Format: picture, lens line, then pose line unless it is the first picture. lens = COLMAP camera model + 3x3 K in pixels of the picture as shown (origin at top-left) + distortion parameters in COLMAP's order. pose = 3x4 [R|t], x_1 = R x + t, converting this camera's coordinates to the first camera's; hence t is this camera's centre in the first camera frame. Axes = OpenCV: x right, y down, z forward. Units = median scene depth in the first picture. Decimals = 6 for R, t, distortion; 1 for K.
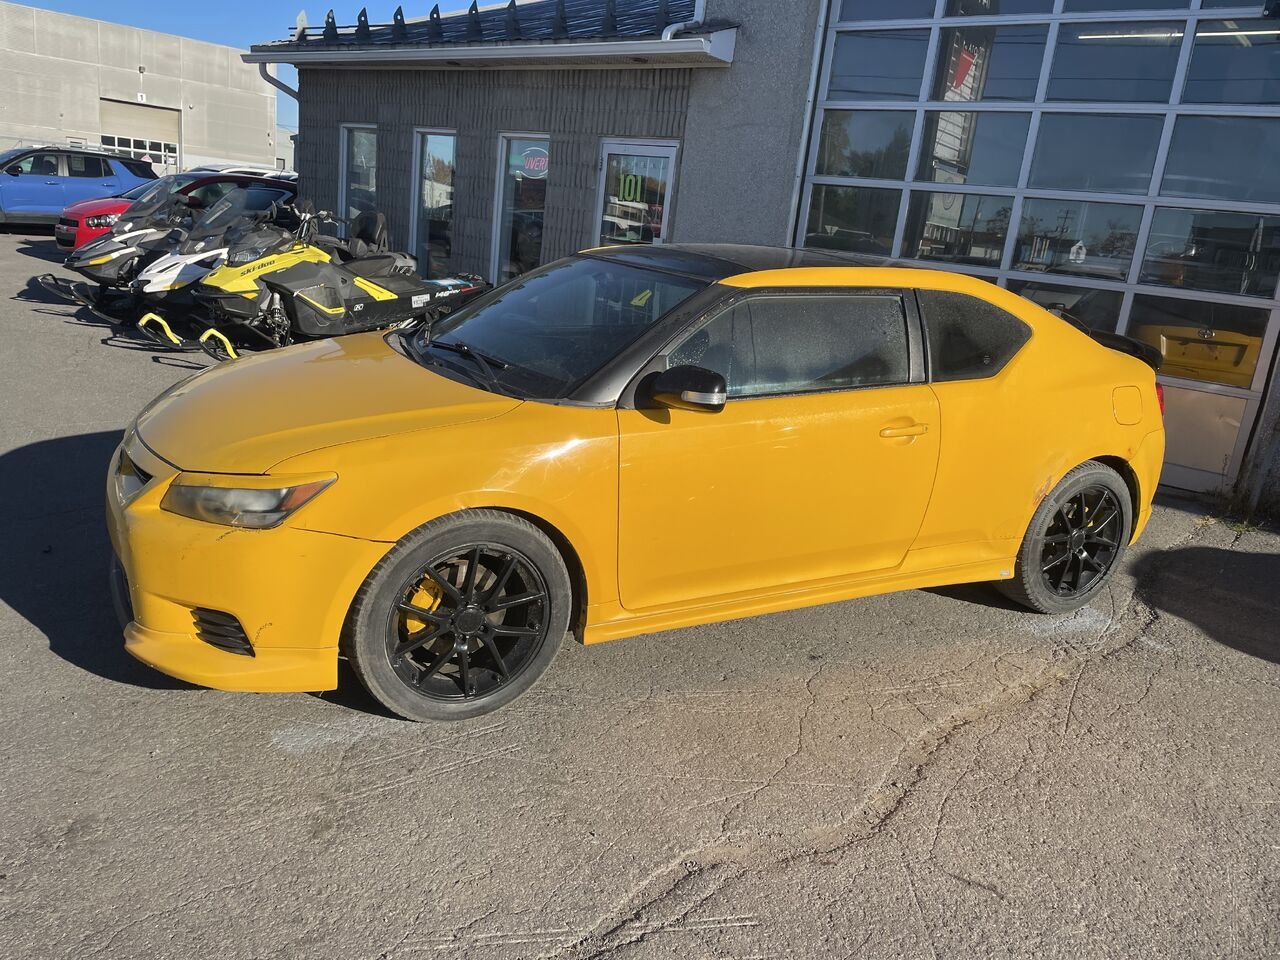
lens RADIAL K [[963.8, 0, 630.4], [0, 963.8, 475.7], [0, 0, 1]] dist [0.088632, -0.115805]
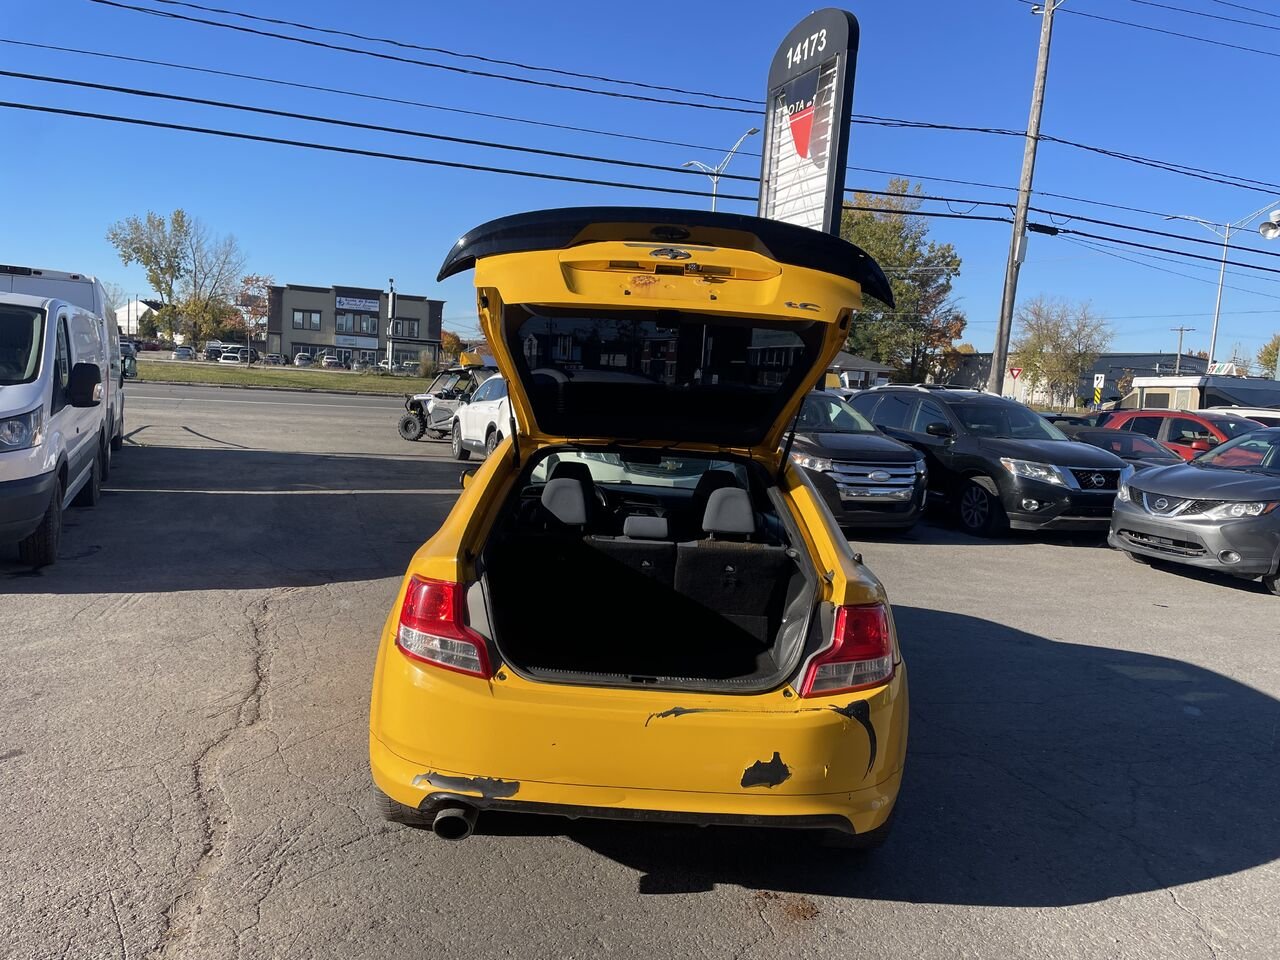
lens RADIAL K [[963.8, 0, 633.2], [0, 963.8, 470.2], [0, 0, 1]] dist [0.088632, -0.115805]
pose [[-0.462973, -0.042168, -0.885369, 0.423685], [-0.332722, 0.934091, 0.129497, -0.156535], [0.821554, 0.354535, -0.446490, 0.677530]]
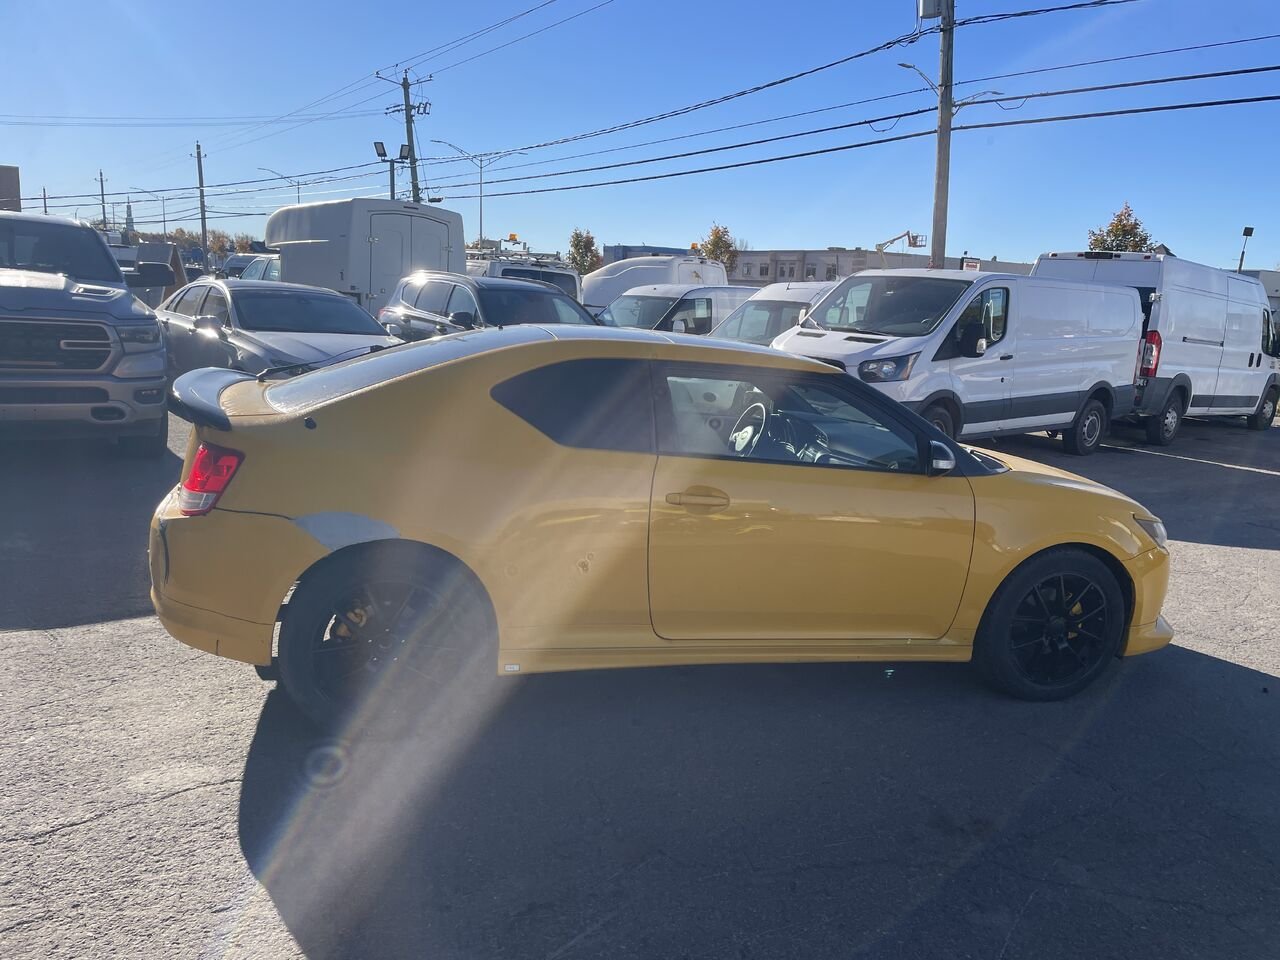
lens RADIAL K [[963.8, 0, 651.9], [0, 963.8, 480.2], [0, 0, 1]] dist [0.088632, -0.115805]
pose [[-0.966575, -0.189046, 0.173190, -0.029901], [-0.092908, 0.887864, 0.450628, -0.284982], [-0.238958, 0.419475, -0.875751, 1.007502]]
